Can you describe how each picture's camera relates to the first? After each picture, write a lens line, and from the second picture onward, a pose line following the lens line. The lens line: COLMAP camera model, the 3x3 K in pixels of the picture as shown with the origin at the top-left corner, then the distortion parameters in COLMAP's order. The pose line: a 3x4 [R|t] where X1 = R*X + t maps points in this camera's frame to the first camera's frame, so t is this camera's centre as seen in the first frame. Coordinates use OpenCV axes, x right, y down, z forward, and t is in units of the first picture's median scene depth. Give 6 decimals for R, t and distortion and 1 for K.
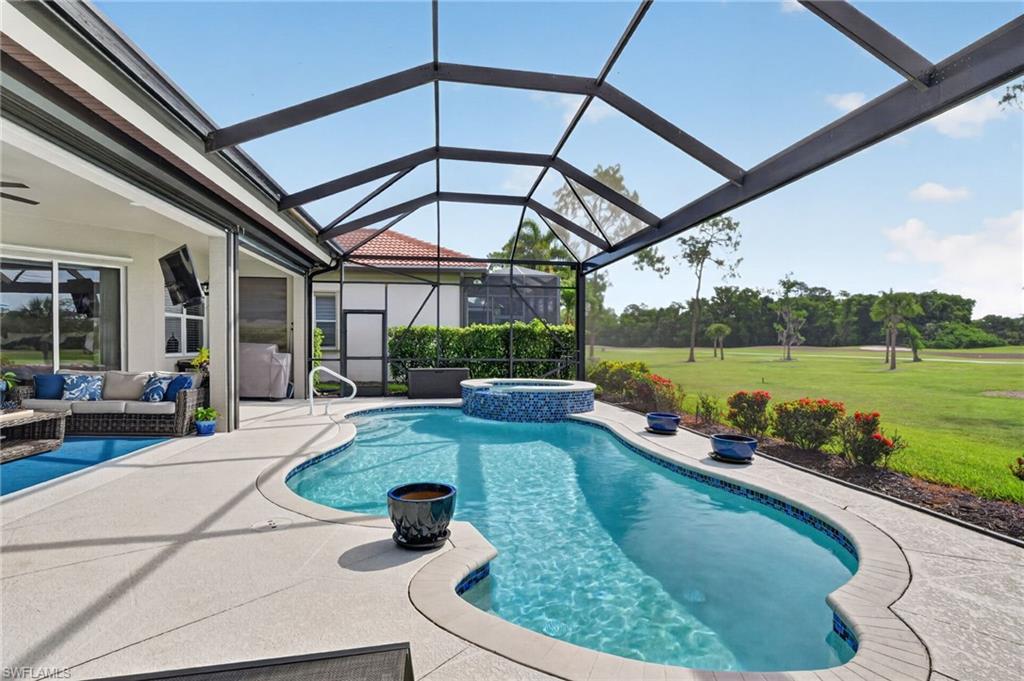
lens RADIAL K [[493.8, 0, 516.4], [0, 493.8, 346.4], [0, 0, 1]] dist [-0.016774, -0.000669]
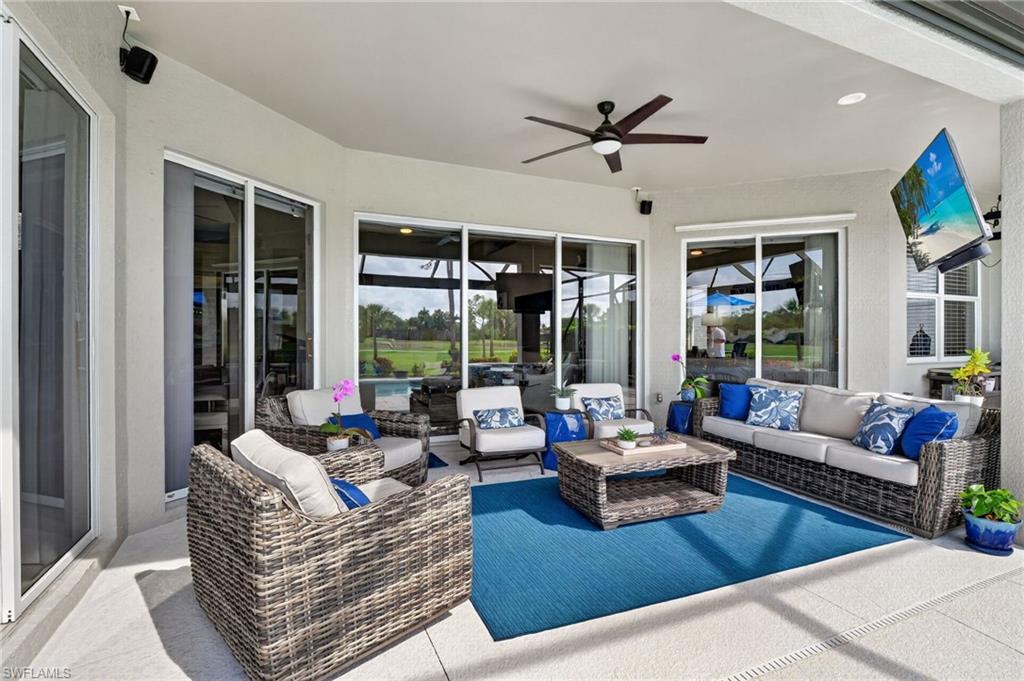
lens RADIAL K [[493.8, 0, 509.2], [0, 493.8, 344.2], [0, 0, 1]] dist [-0.016774, -0.000669]
pose [[0.246898, 0.007468, -0.969013, -0.306384], [-0.004157, 0.999969, 0.006647, -0.006171], [0.969033, 0.002387, 0.246921, 0.452955]]
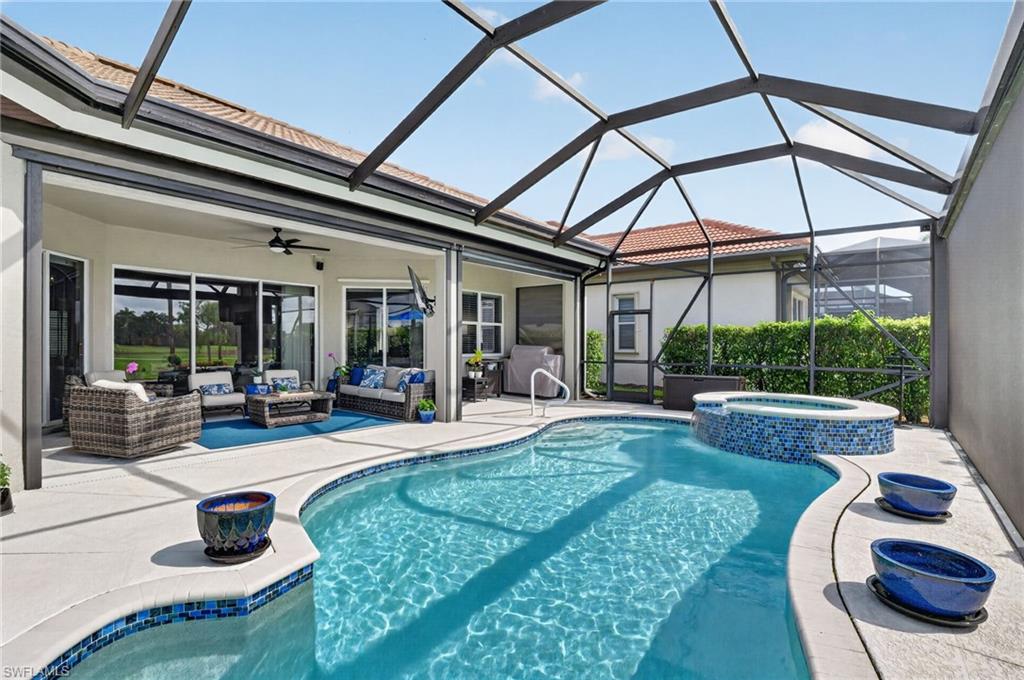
lens RADIAL K [[493.8, 0, 516.0], [0, 493.8, 345.9], [0, 0, 1]] dist [-0.016774, -0.000669]
pose [[0.687494, -0.000135, -0.726190, 0.378187], [-0.003831, 0.999985, -0.003813, -0.003190], [0.726180, 0.005404, 0.687484, 0.319336]]
